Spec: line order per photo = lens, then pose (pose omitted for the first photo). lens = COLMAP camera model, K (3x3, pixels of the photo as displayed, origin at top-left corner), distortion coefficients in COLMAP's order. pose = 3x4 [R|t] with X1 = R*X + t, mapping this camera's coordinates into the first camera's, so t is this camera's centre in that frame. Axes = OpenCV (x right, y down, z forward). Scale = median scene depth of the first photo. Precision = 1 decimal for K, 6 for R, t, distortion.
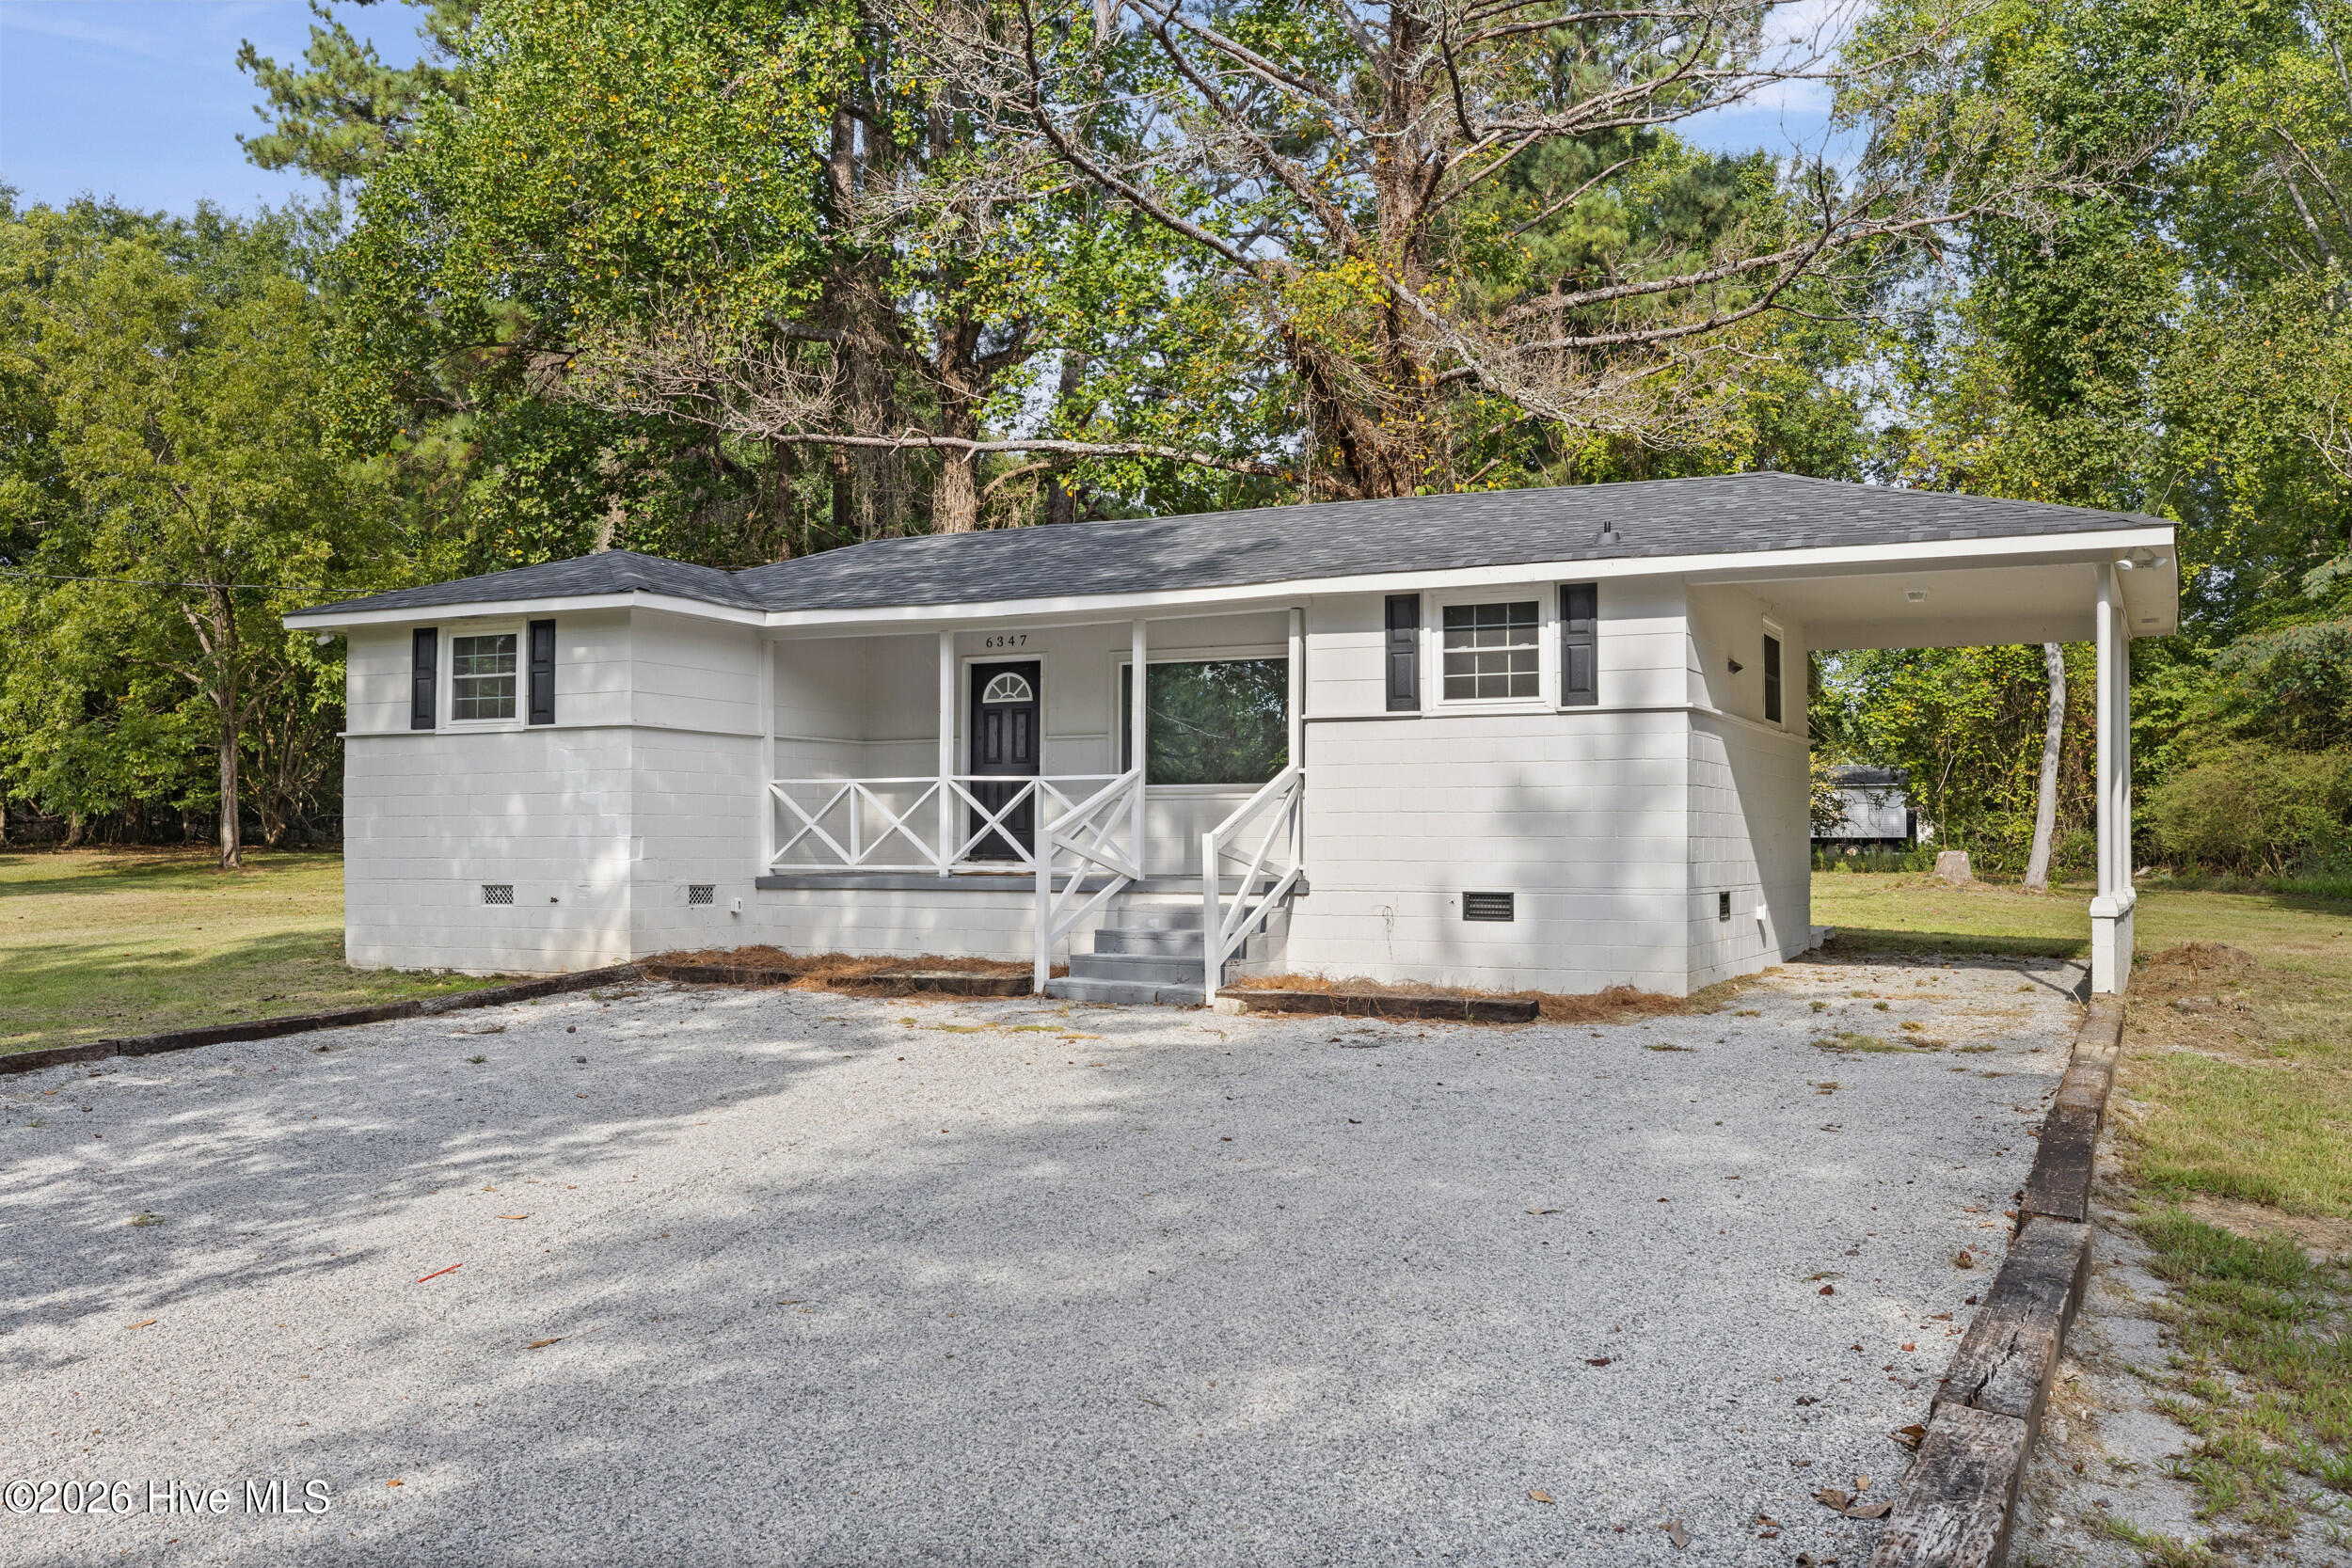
lens RADIAL K [[1980.8, 0, 1172.0], [0, 1980.8, 824.1], [0, 0, 1]] dist [-0.002136, 0.001184]
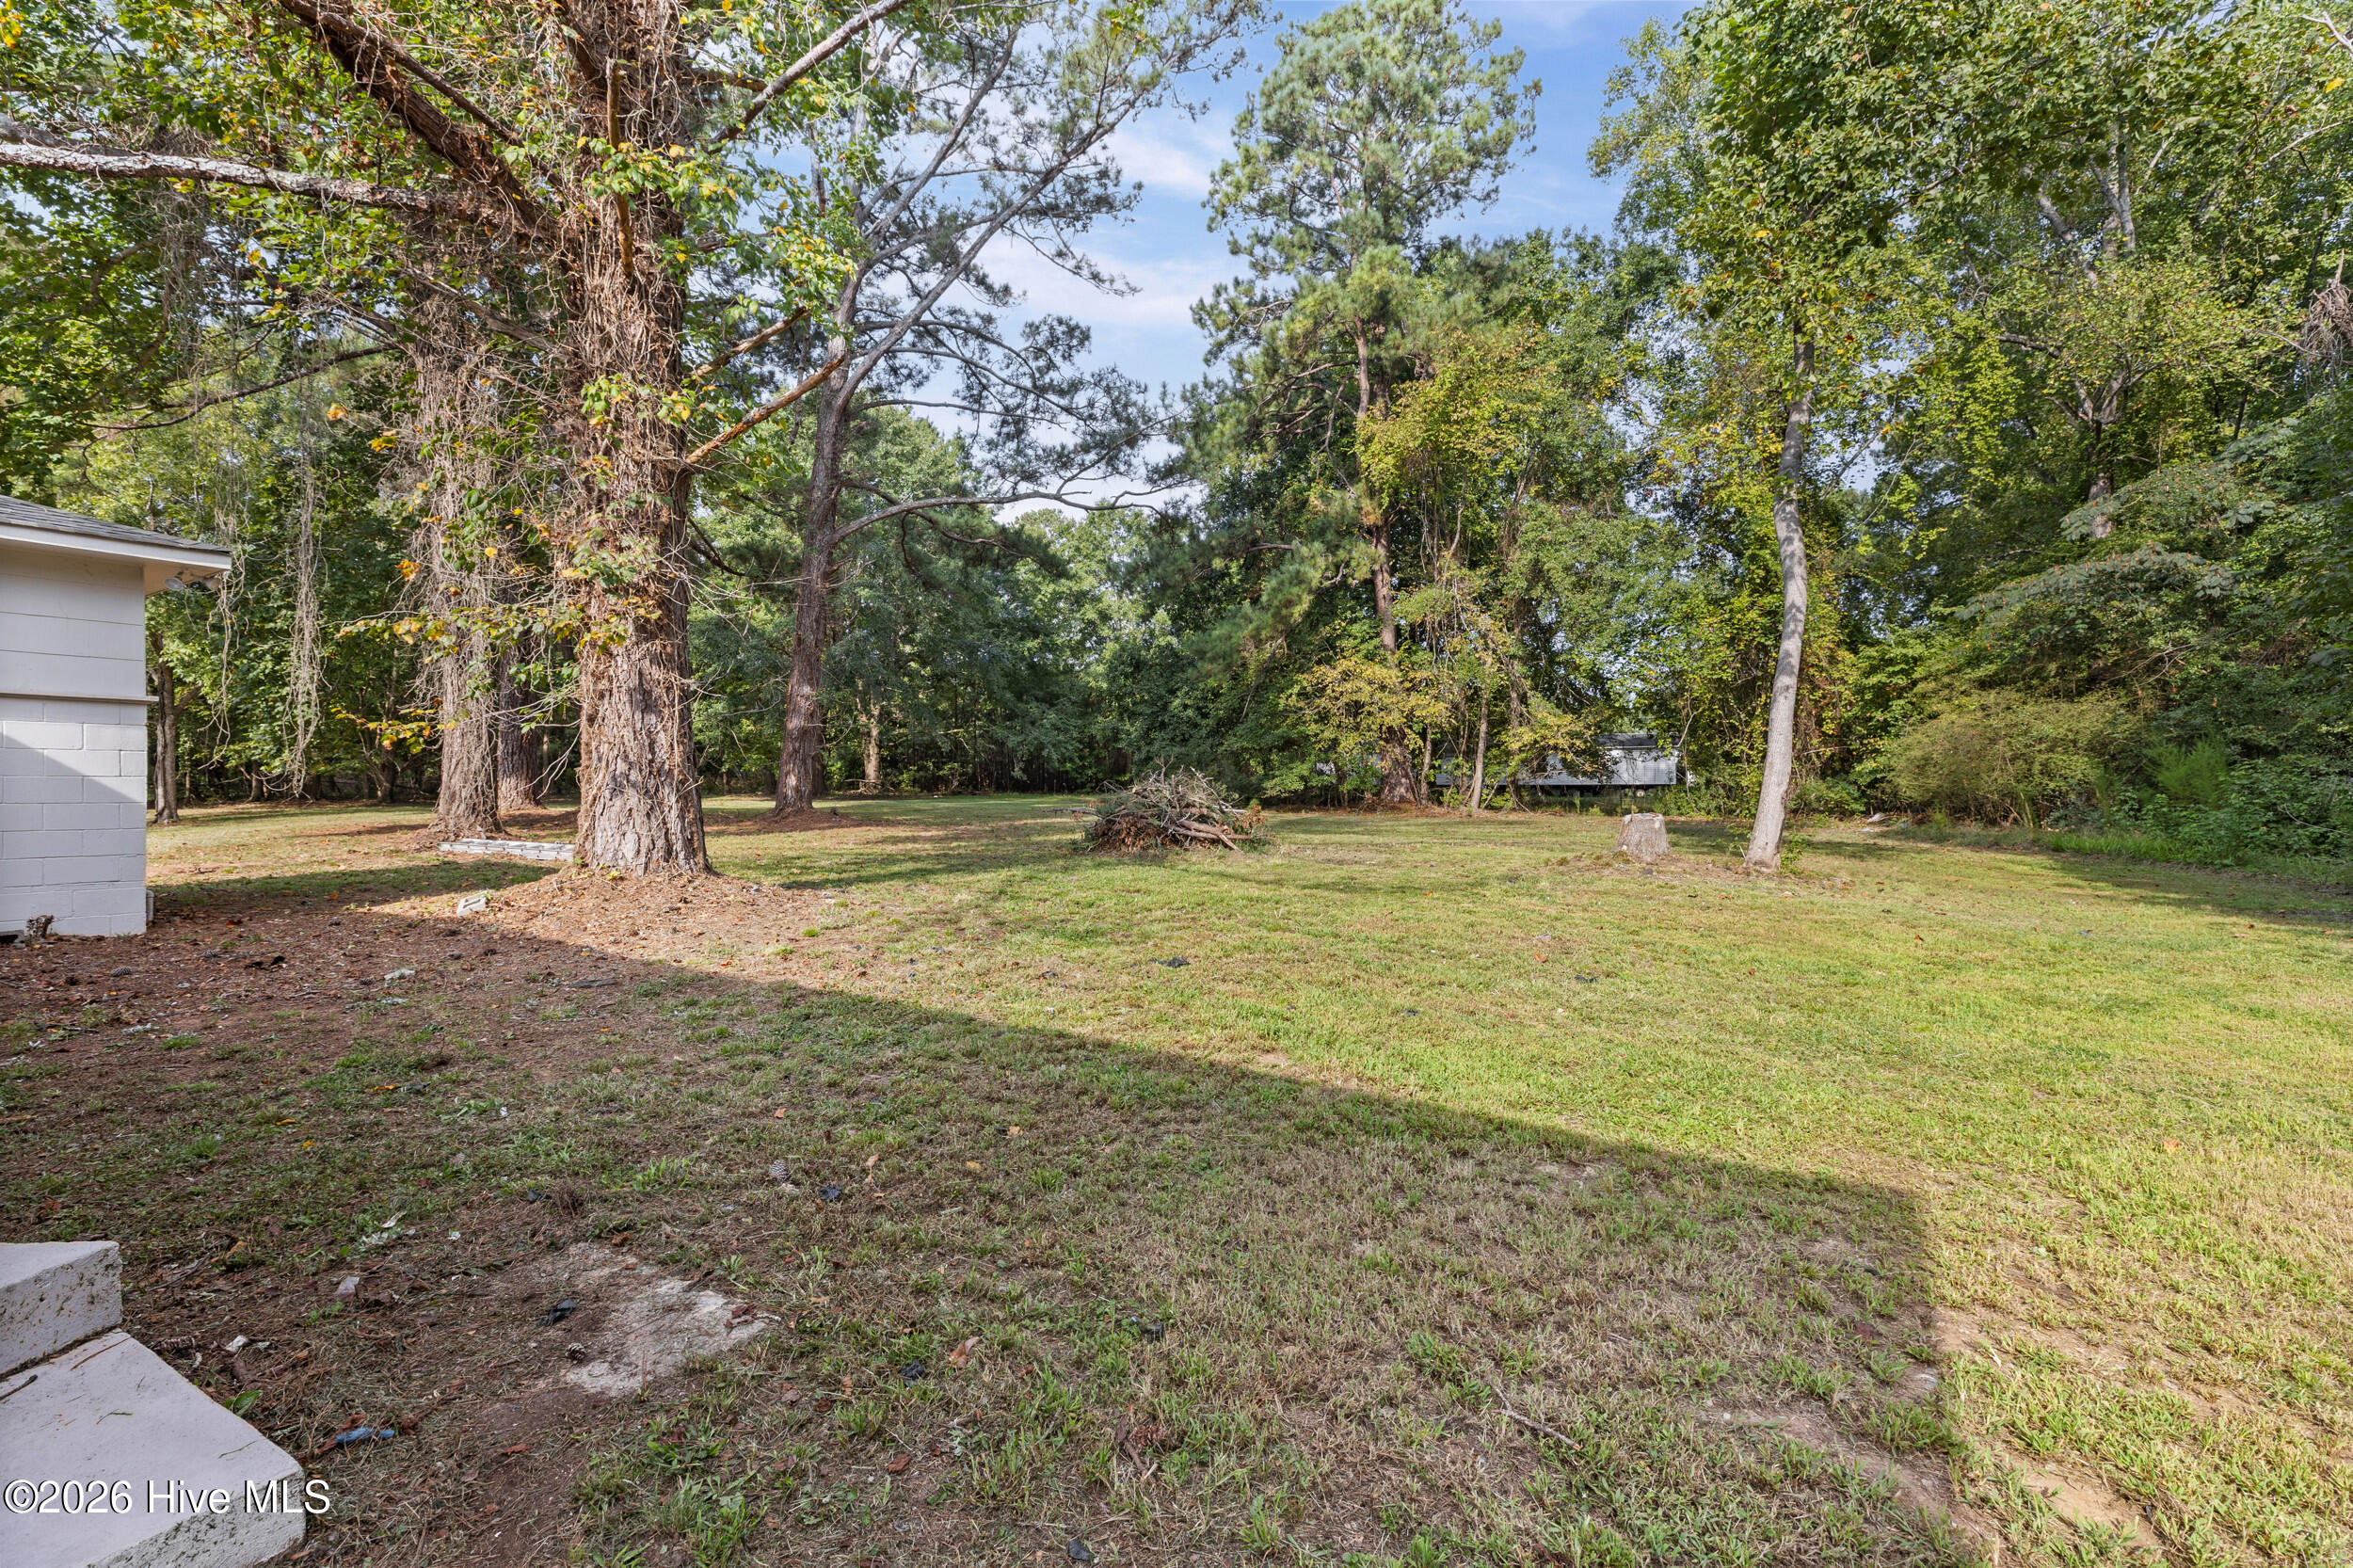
lens RADIAL K [[1059.2, 0, 1179.2], [0, 1059.2, 783.2], [0, 0, 1]] dist [0.013557, 0.000043]
pose [[0.994943, -0.003197, -0.100393, 0.162008], [0.003883, 0.999970, 0.006633, -0.000318], [0.100369, -0.006989, 0.994926, 0.364694]]
